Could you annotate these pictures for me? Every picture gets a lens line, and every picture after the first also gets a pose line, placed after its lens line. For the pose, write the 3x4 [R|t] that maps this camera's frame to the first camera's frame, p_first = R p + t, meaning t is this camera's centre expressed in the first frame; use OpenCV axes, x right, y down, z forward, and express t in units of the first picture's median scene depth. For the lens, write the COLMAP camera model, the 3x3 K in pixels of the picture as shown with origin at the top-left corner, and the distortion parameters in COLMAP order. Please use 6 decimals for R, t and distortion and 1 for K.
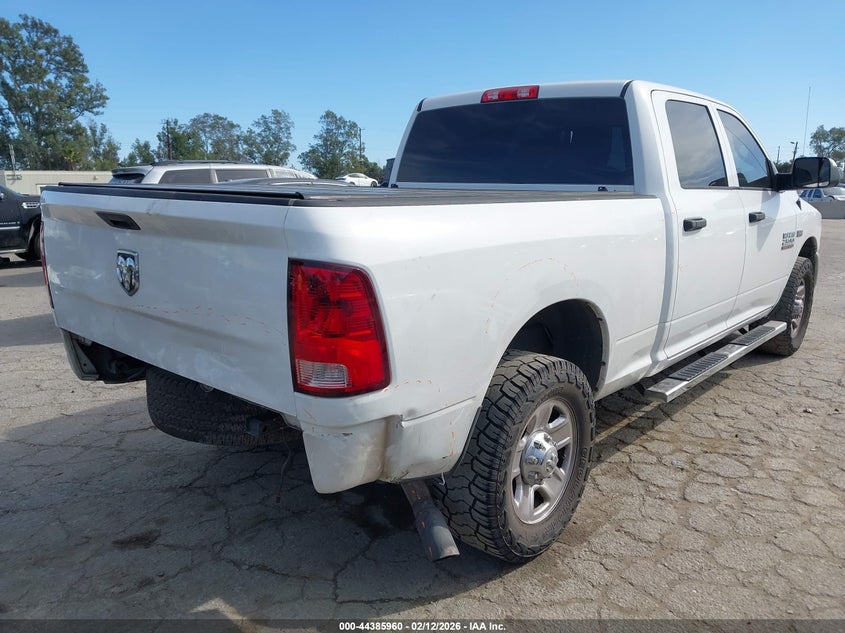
lens RADIAL K [[658.4, 0, 422.5], [0, 658.4, 316.5], [0, 0, 1]] dist [0.012420, 0.007623]
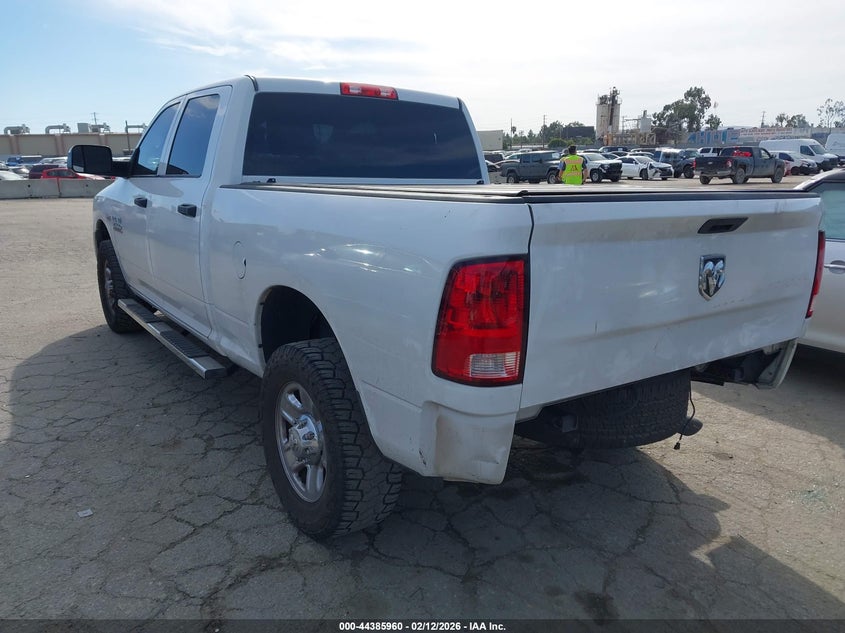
lens RADIAL K [[658.4, 0, 422.5], [0, 658.4, 316.5], [0, 0, 1]] dist [0.012420, 0.007623]
pose [[0.234091, -0.213793, 0.948417, -1.046505], [0.190220, 0.966739, 0.170973, -0.181751], [-0.953424, 0.140384, 0.266972, 0.807081]]
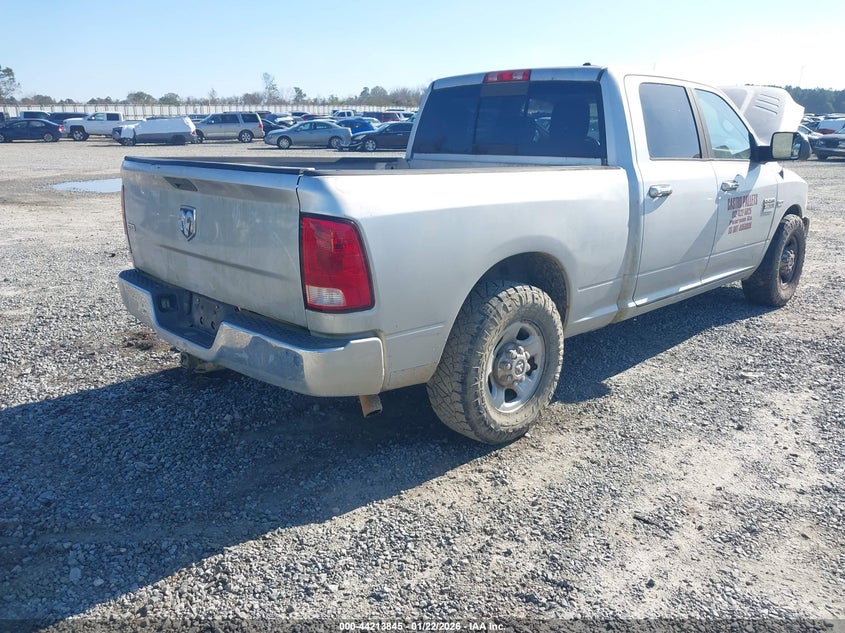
lens RADIAL K [[658.4, 0, 422.5], [0, 658.4, 316.5], [0, 0, 1]] dist [0.012420, 0.007623]
pose [[0.997378, 0.025089, -0.067878, 0.085183], [-0.021550, 0.998395, 0.052375, 0.028955], [0.069083, -0.050775, 0.996318, -0.210101]]
